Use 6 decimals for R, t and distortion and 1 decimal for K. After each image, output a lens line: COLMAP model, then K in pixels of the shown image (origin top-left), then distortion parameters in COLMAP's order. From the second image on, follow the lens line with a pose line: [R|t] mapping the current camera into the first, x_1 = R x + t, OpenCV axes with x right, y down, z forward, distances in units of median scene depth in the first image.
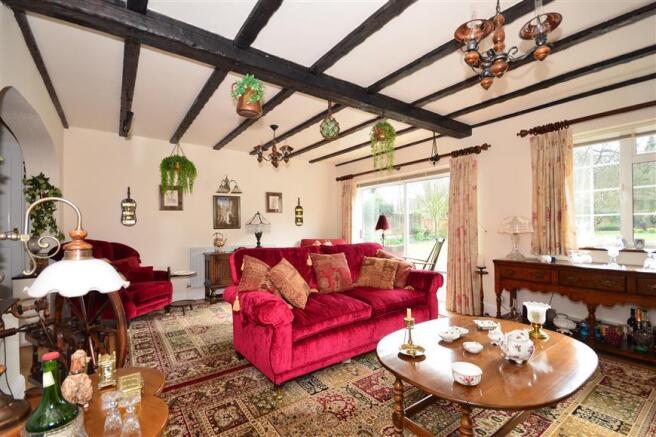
lens RADIAL K [[293.4, 0, 335.7], [0, 293.4, 228.0], [0, 0, 1]] dist [-0.001561, -0.000156]
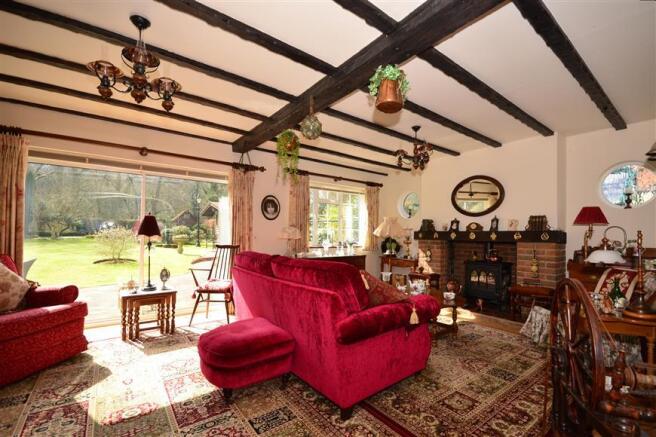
lens RADIAL K [[293.4, 0, 335.7], [0, 293.4, 228.0], [0, 0, 1]] dist [-0.001561, -0.000156]
pose [[-0.024411, 0.038190, 0.998972, -0.848329], [-0.002685, 0.999264, -0.038267, 0.019282], [-0.999698, -0.003616, -0.024290, 0.854234]]
